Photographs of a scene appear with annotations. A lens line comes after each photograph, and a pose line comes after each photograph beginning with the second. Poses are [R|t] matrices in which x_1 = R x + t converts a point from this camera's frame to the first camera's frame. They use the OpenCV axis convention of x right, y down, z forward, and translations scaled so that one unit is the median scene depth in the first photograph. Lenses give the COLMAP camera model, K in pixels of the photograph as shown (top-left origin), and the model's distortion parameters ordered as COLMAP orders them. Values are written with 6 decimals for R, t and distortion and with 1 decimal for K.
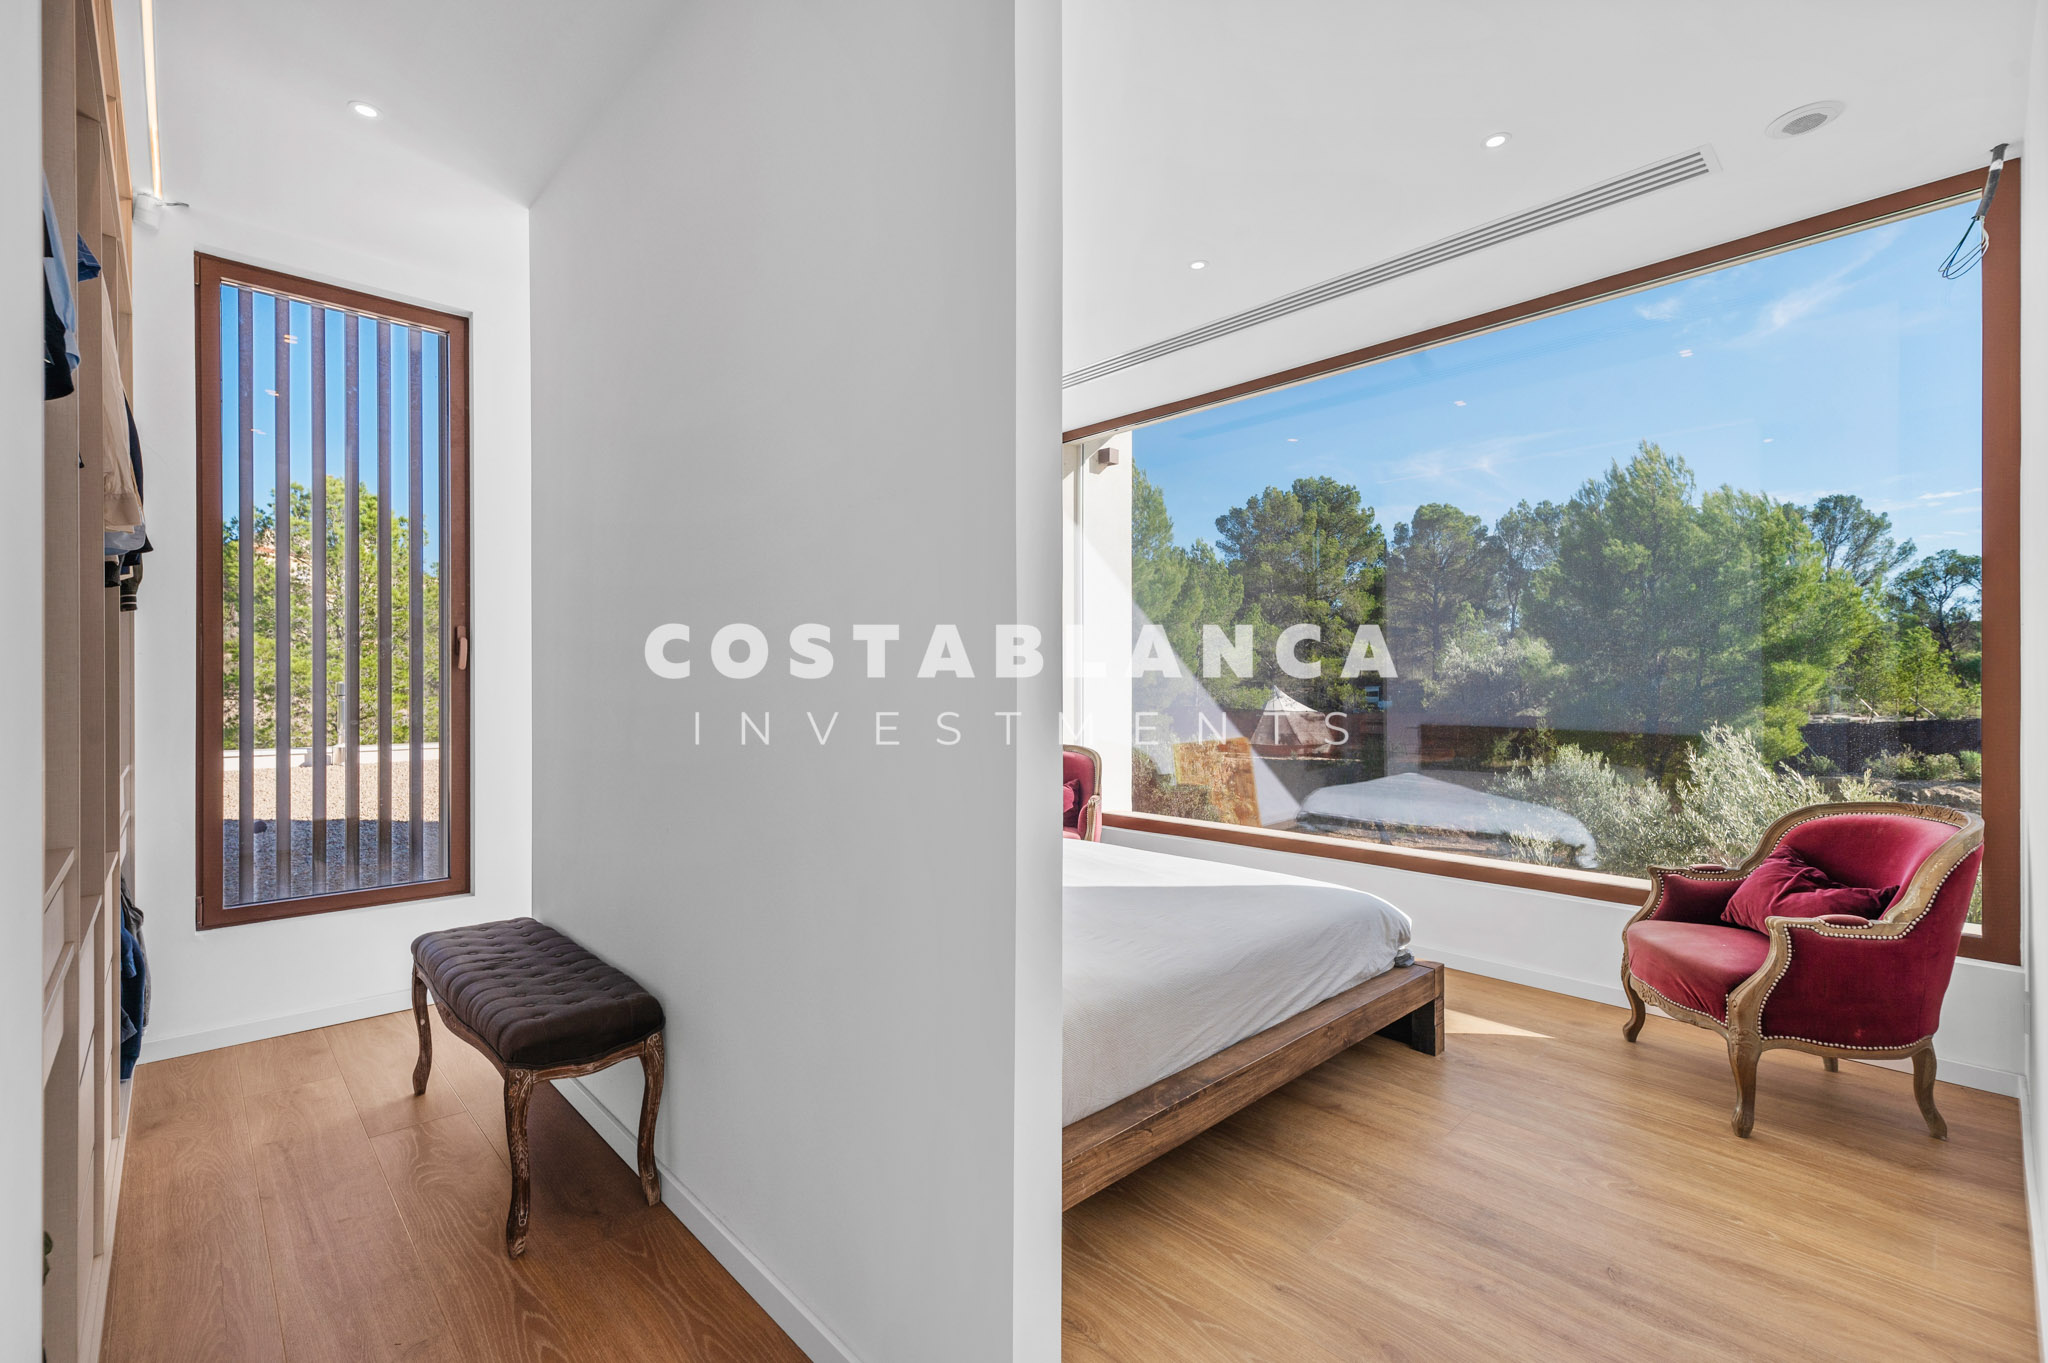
lens RADIAL K [[895.1, 0, 1015.3], [0, 895.1, 686.4], [0, 0, 1]] dist [-0.000332, 0.000468]
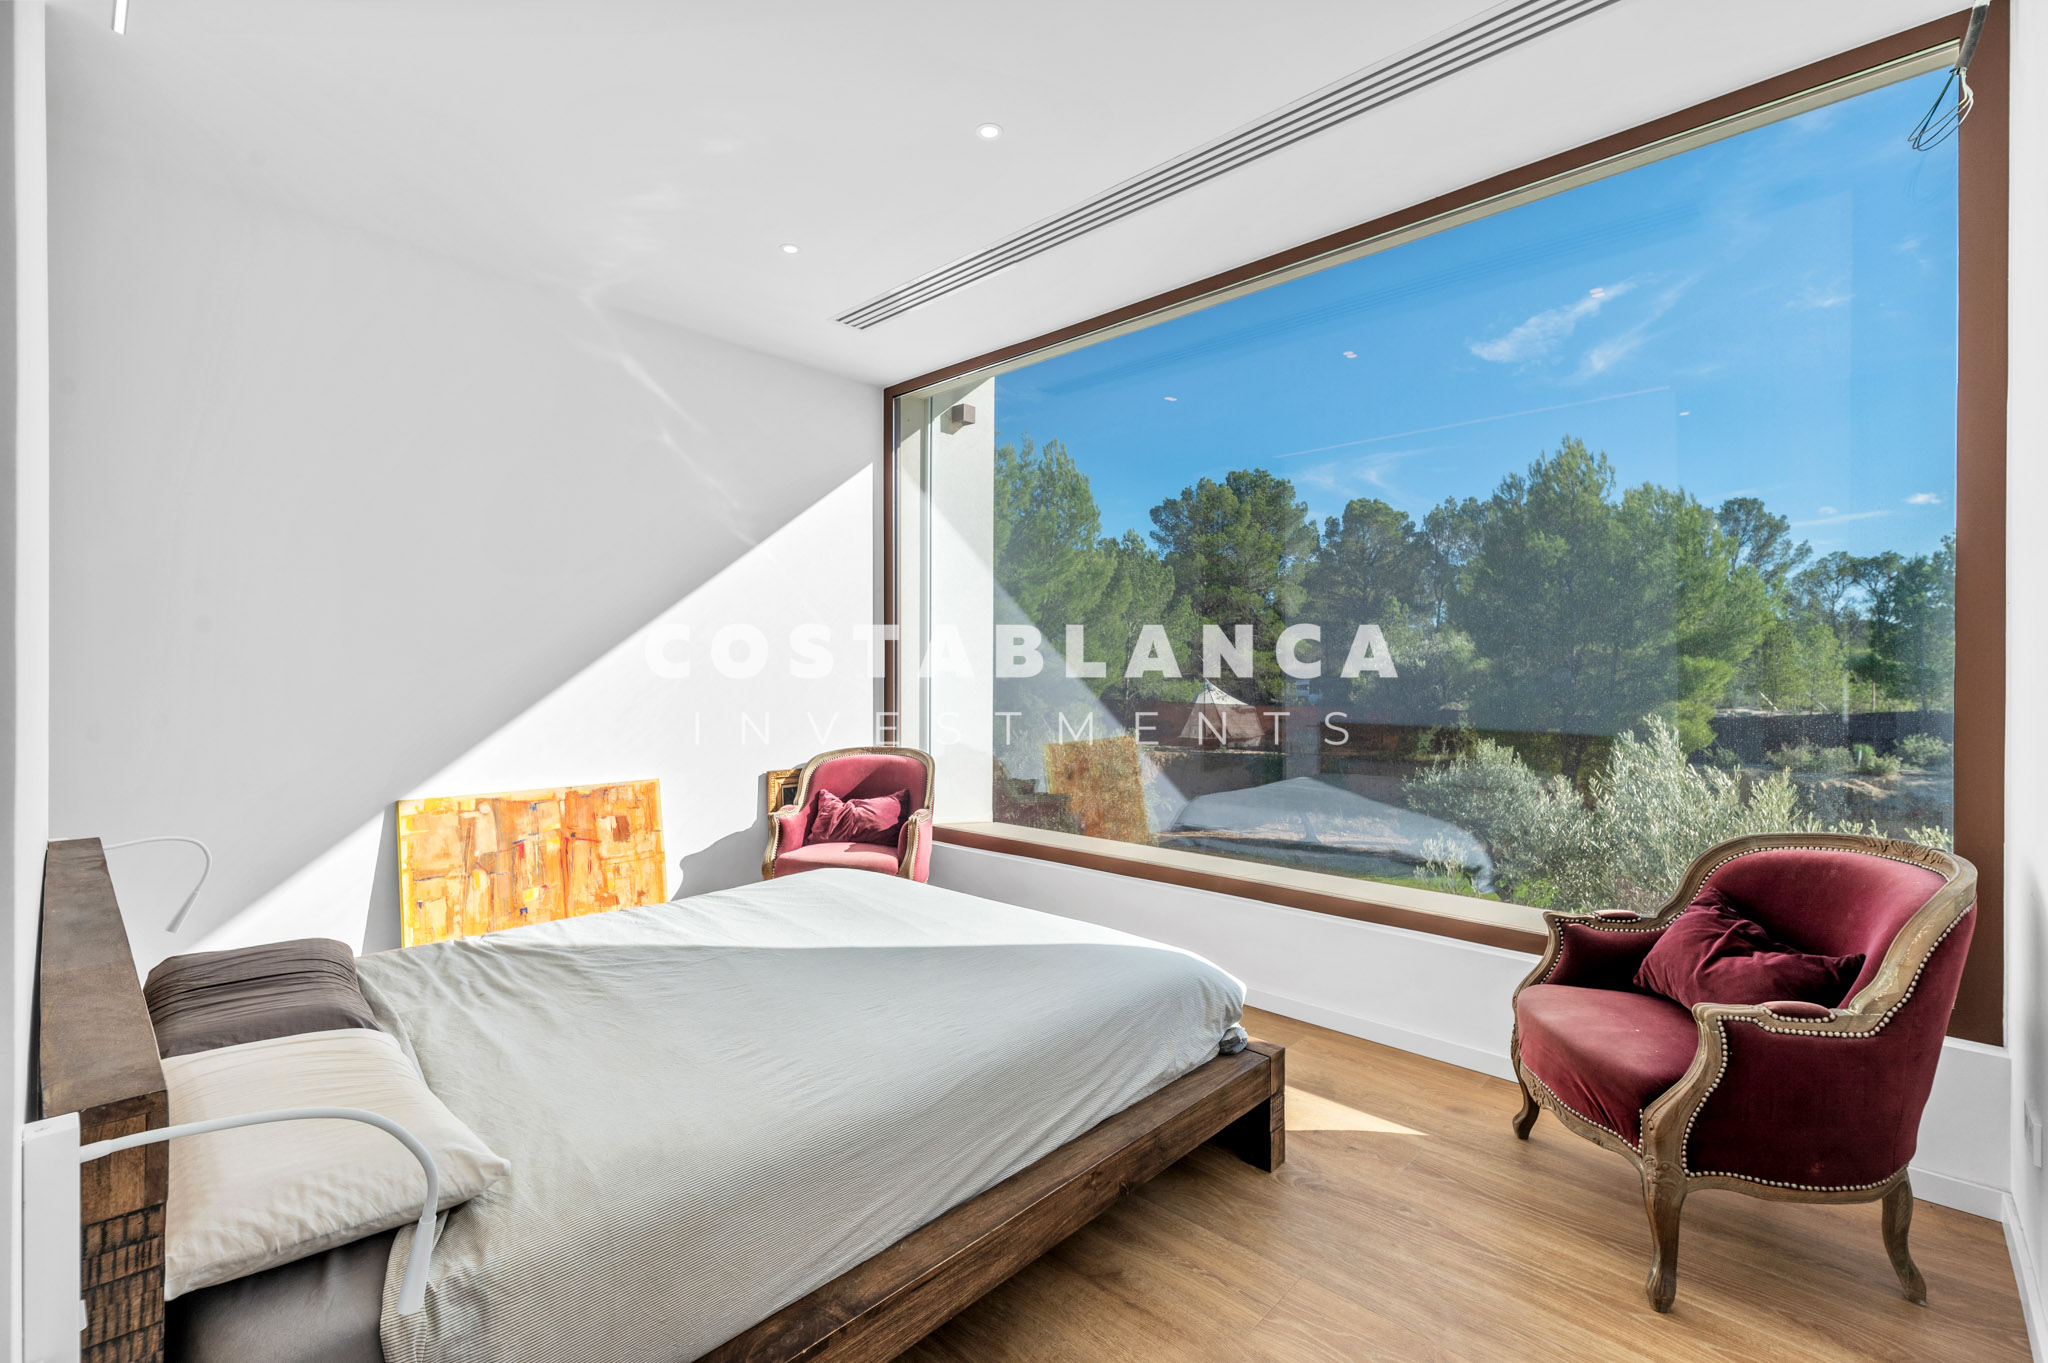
lens RADIAL K [[891.5, 0, 1027.7], [0, 891.5, 681.9], [0, 0, 1]] dist [0.001734, -0.000405]
pose [[0.997489, 0.003359, 0.070740, 0.105942], [-0.003627, 0.999987, 0.003662, -0.000409], [-0.070727, -0.003910, 0.997488, 0.135059]]
